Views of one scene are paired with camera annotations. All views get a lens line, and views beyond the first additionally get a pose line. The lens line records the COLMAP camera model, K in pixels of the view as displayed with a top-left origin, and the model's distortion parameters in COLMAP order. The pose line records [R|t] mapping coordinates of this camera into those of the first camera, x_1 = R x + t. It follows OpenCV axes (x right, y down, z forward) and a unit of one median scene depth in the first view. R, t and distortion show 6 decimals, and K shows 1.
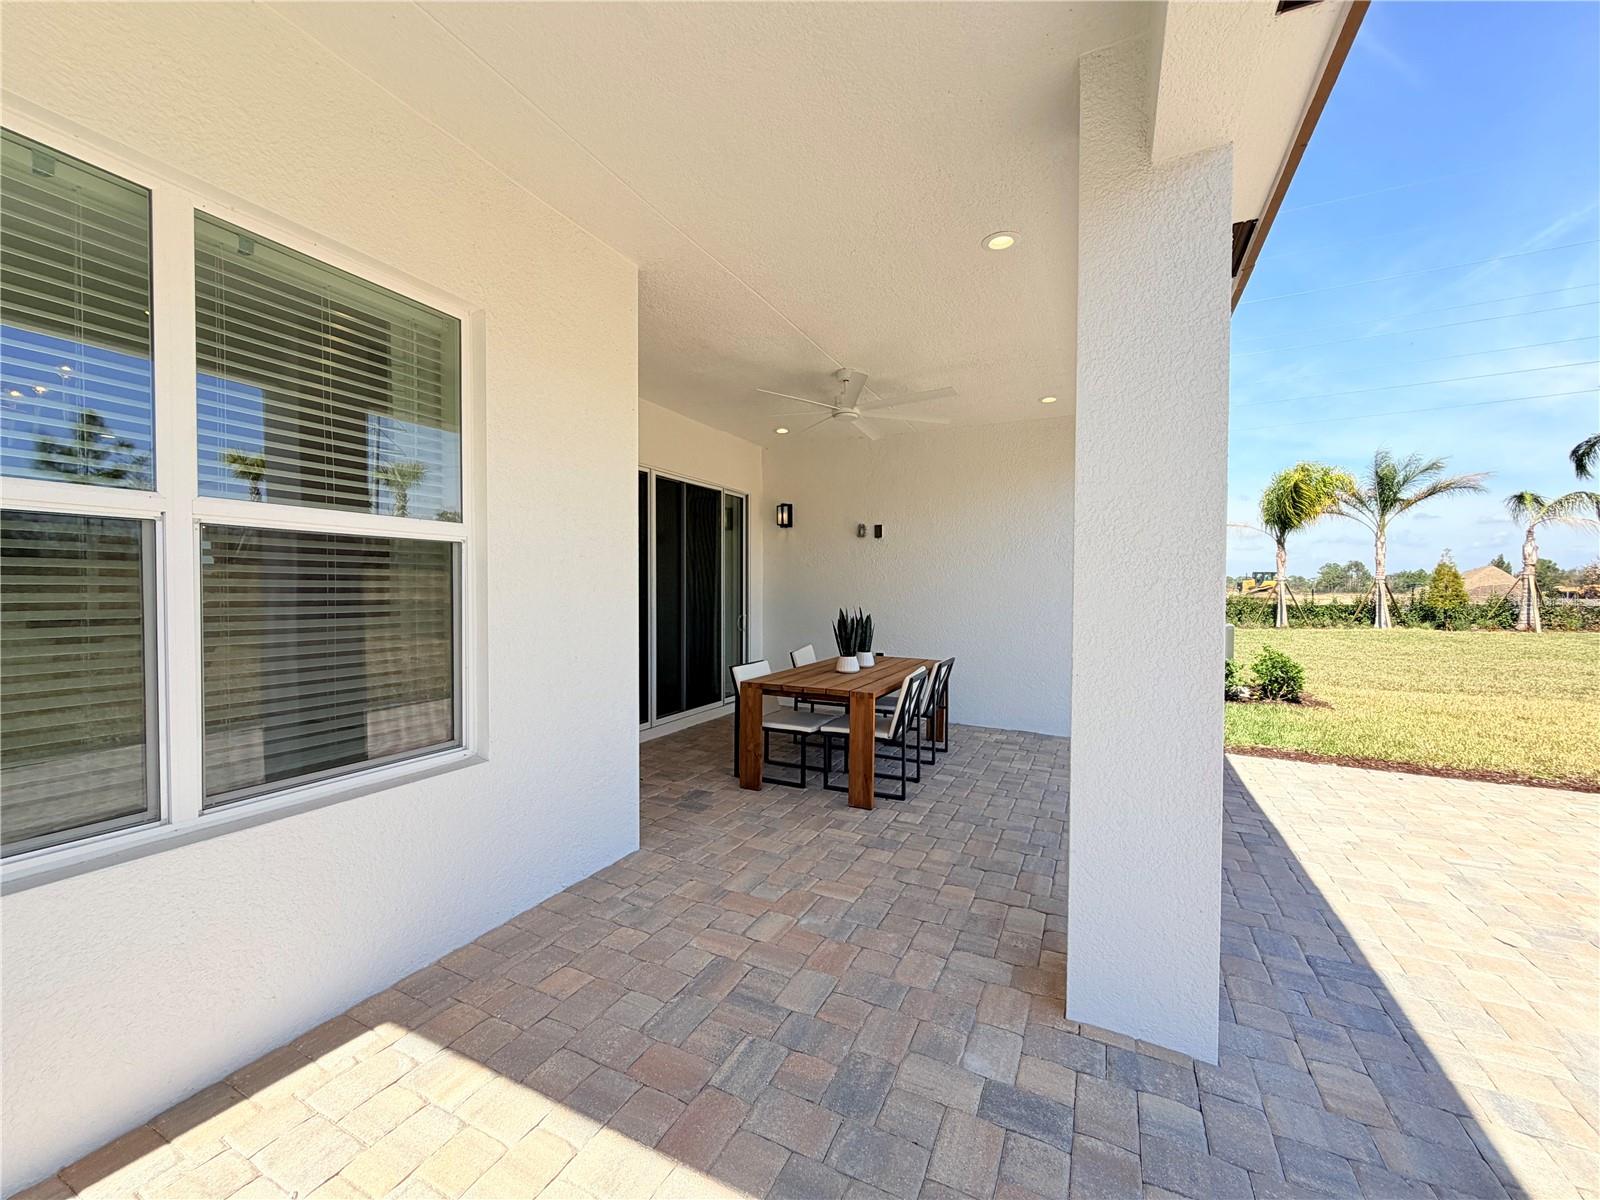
lens RADIAL K [[636.3, 0, 795.9], [0, 636.3, 600.3], [0, 0, 1]] dist [-0.001055, 0.000124]
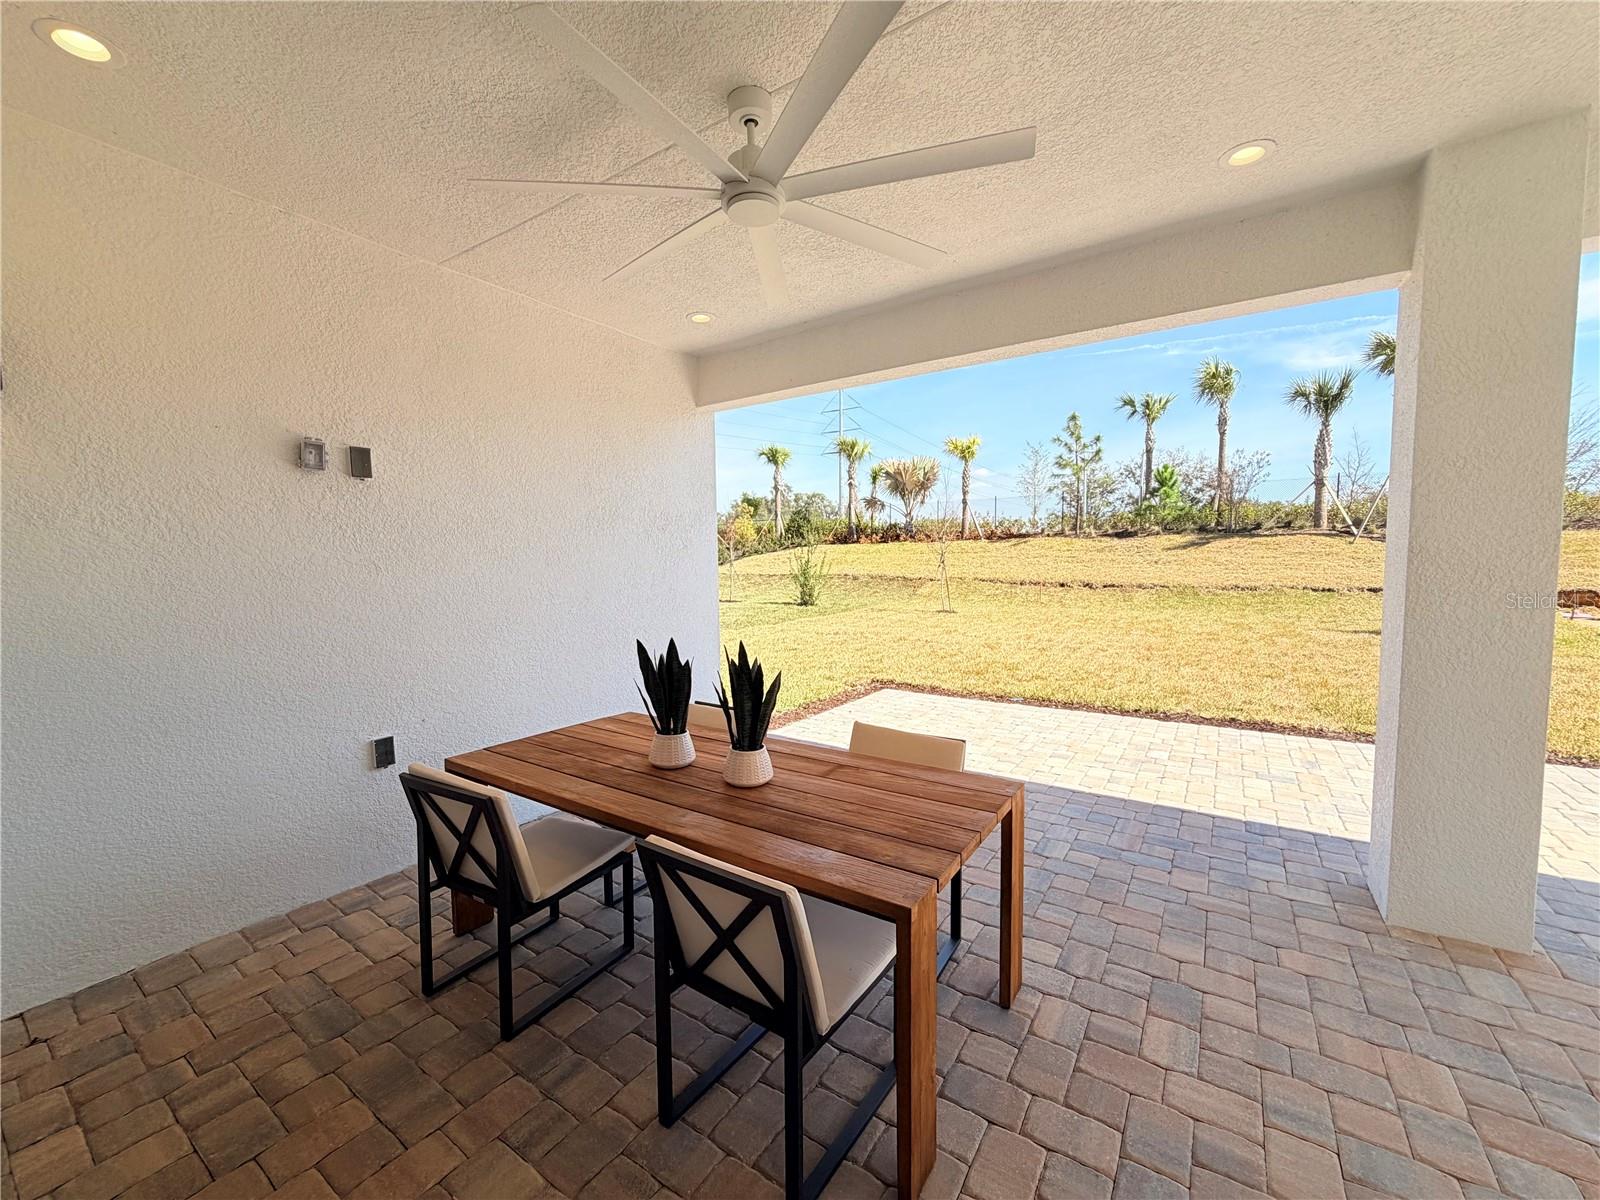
lens RADIAL K [[636.3, 0, 796.7], [0, 636.3, 593.1], [0, 0, 1]] dist [-0.001055, 0.000124]
pose [[0.151474, -0.060508, 0.986608, -0.493768], [0.036545, 0.997785, 0.055582, -0.061592], [-0.987785, 0.027637, 0.153350, 1.214220]]
